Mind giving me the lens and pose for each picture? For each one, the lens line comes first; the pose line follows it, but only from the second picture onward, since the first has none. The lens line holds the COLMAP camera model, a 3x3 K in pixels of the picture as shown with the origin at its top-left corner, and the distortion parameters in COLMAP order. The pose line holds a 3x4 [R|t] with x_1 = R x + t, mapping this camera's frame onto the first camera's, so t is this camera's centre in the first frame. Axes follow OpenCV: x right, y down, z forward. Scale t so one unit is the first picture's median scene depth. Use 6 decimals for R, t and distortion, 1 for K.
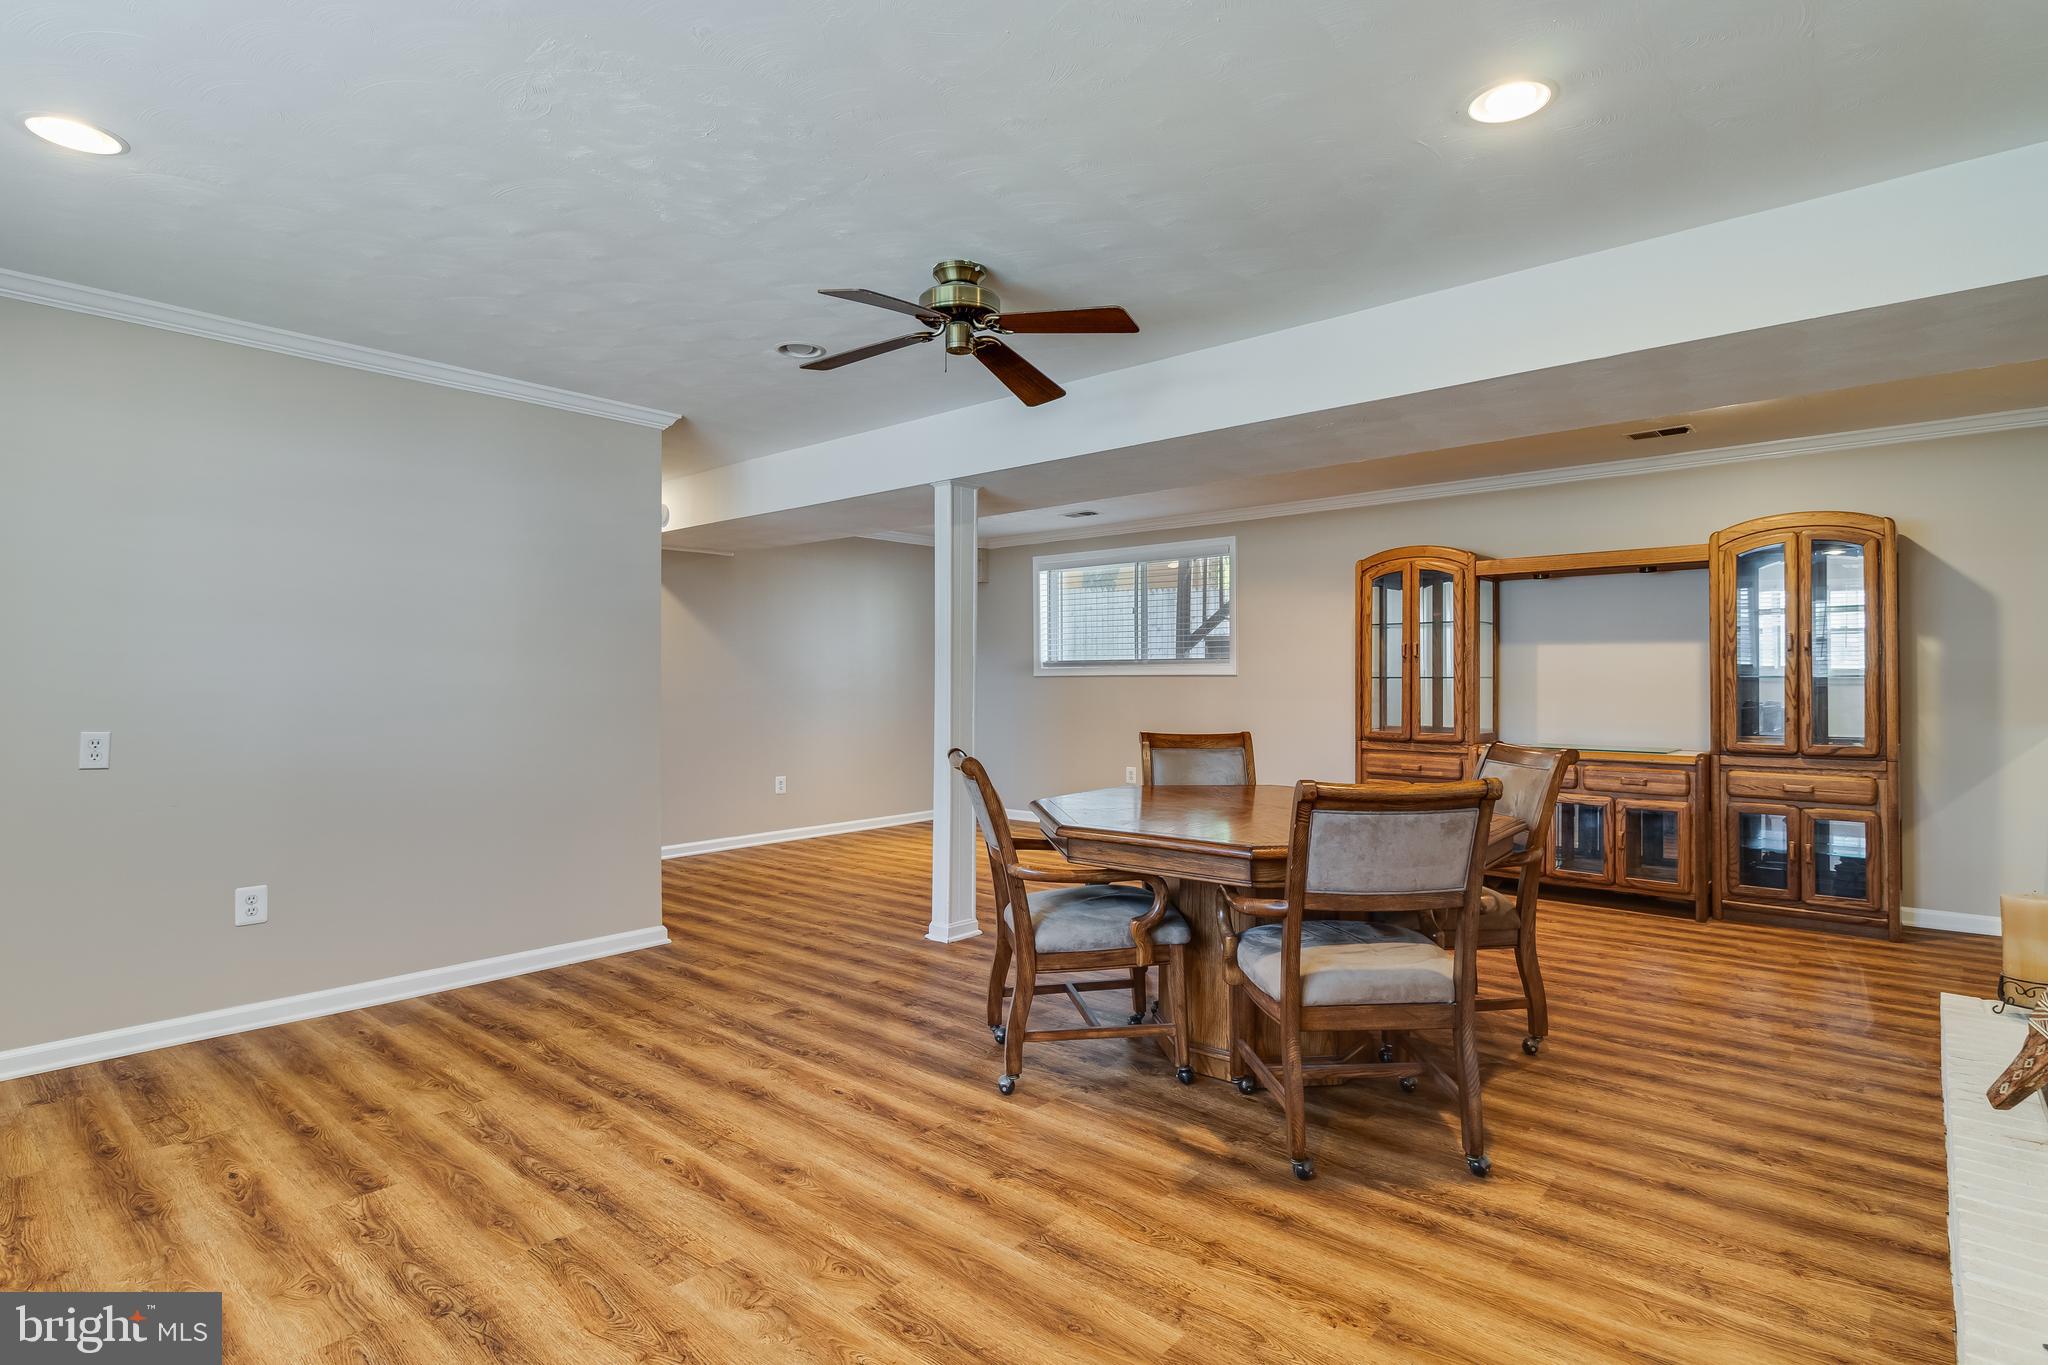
lens RADIAL K [[1024.1, 0, 1040.8], [0, 1024.1, 685.0], [0, 0, 1]] dist [0.001475, -0.002840]
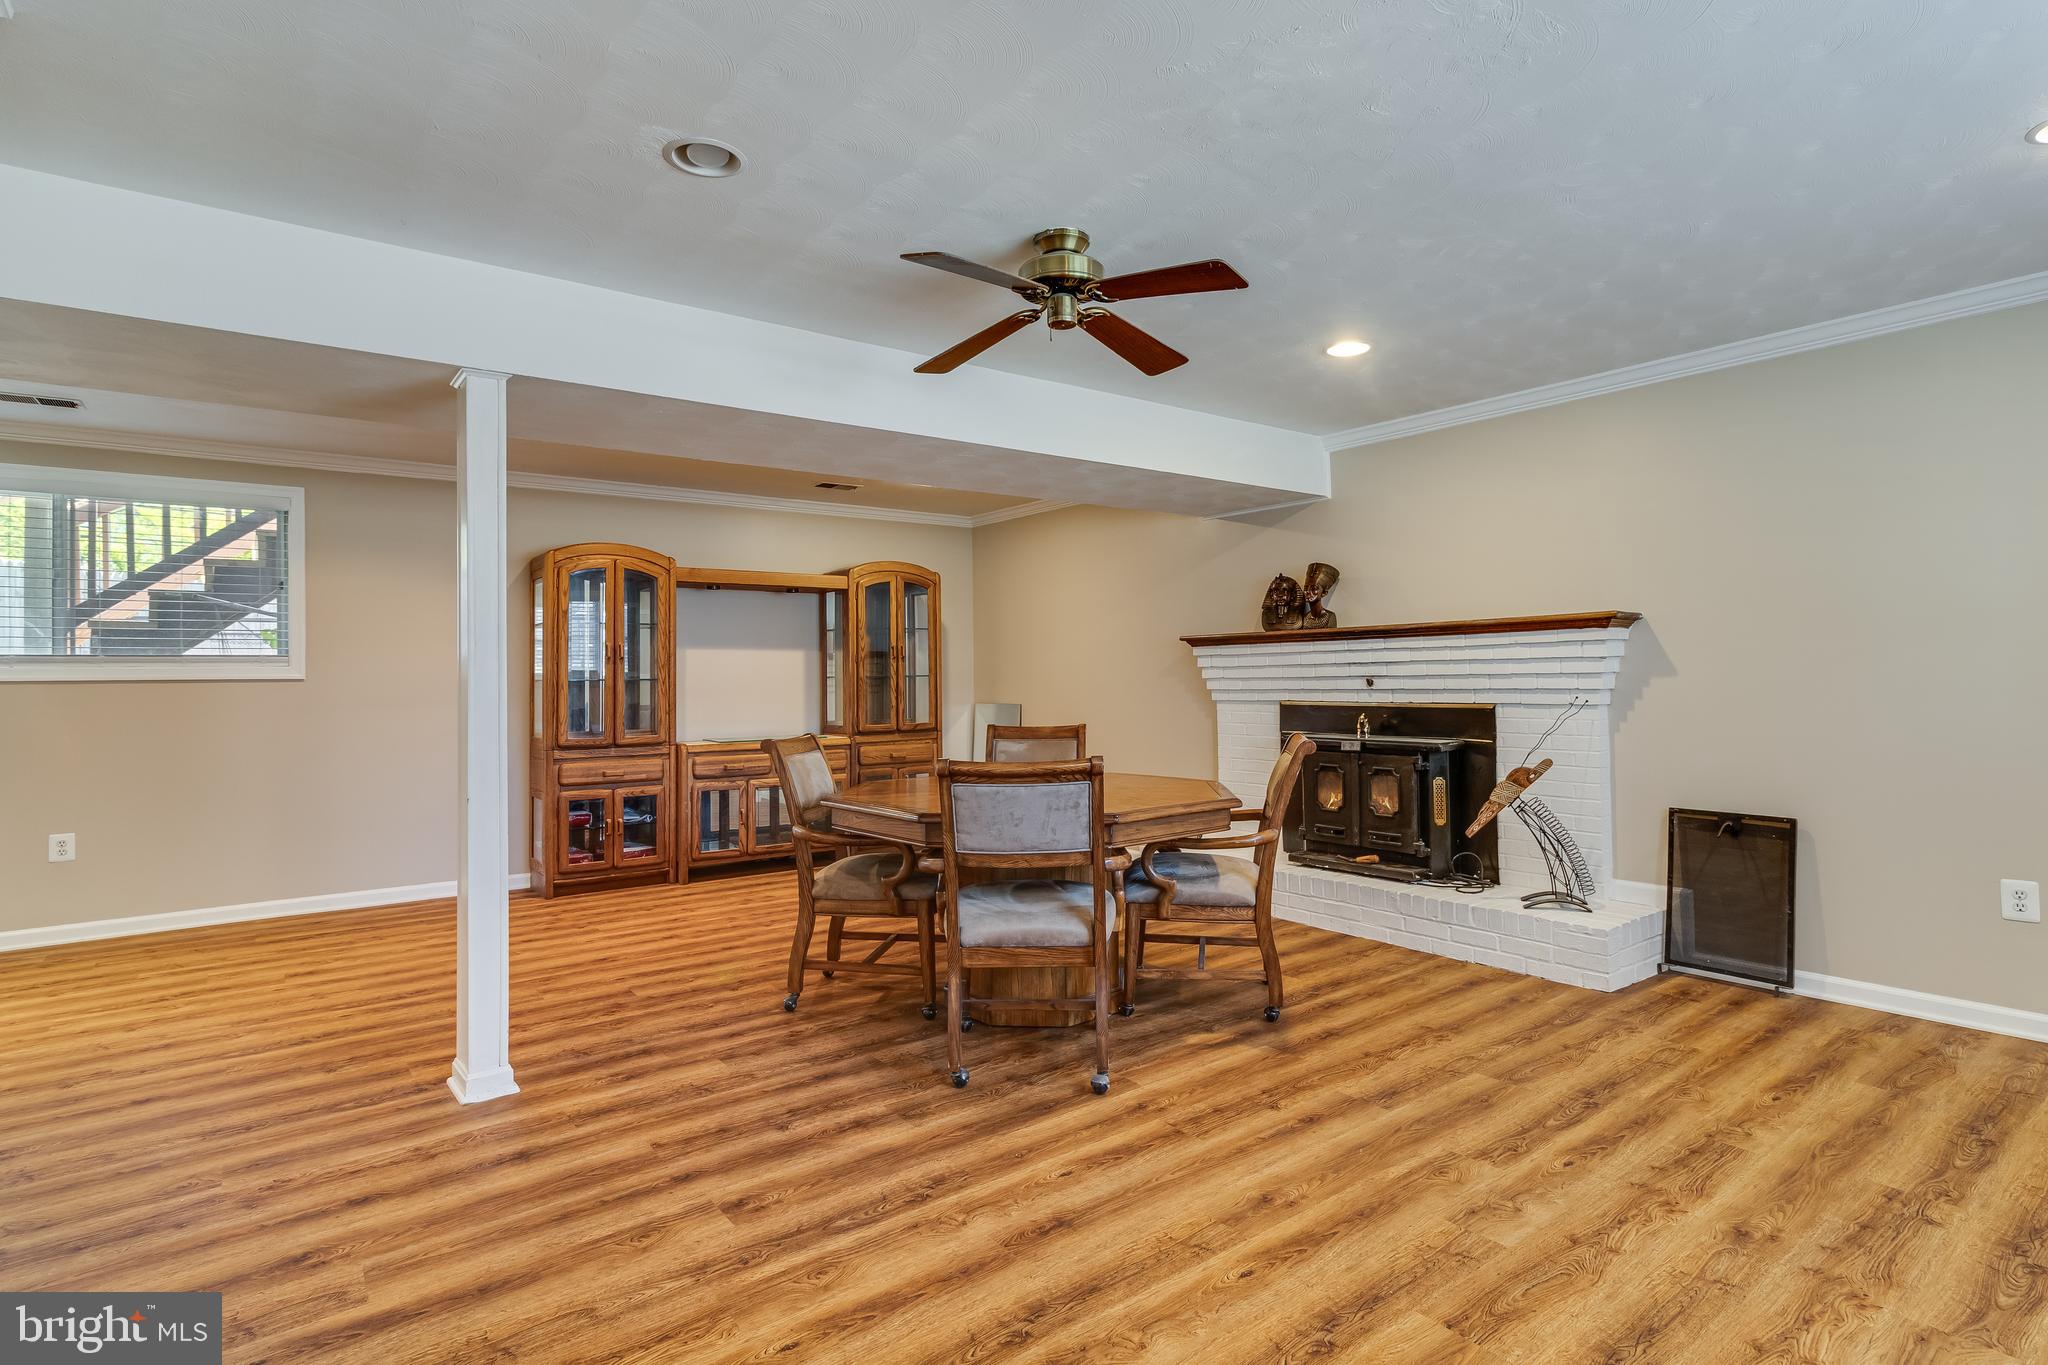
lens RADIAL K [[1024.1, 0, 1023.8], [0, 1024.1, 700.1], [0, 0, 1]] dist [0.001475, -0.002840]
pose [[0.216011, -0.026194, 0.976039, -1.056149], [0.016643, 0.999594, 0.023143, -0.008994], [-0.976249, 0.011245, 0.216360, 0.887807]]
